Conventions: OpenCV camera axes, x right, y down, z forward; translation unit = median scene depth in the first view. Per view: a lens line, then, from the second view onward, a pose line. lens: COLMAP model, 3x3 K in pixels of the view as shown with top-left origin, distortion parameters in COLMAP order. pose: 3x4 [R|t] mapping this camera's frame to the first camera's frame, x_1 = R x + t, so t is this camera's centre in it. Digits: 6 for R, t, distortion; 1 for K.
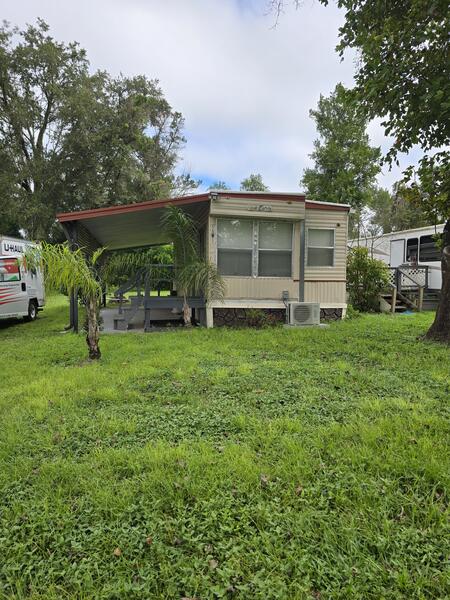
lens RADIAL K [[407.9, 0, 227.1], [0, 407.9, 301.7], [0, 0, 1]] dist [0.078126, 0.002334]
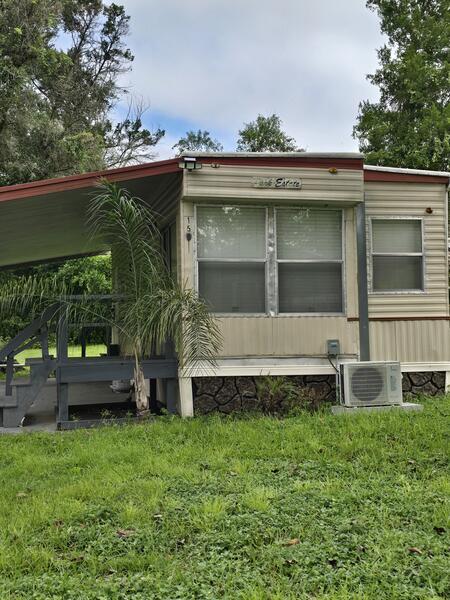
lens RADIAL K [[407.9, 0, 227.1], [0, 407.9, 301.7], [0, 0, 1]] dist [0.078126, 0.002334]
pose [[0.999638, -0.026870, -0.001663, 0.012323], [0.026326, 0.988570, -0.148447, -0.000777], [0.005633, 0.148350, 0.988919, 0.488599]]
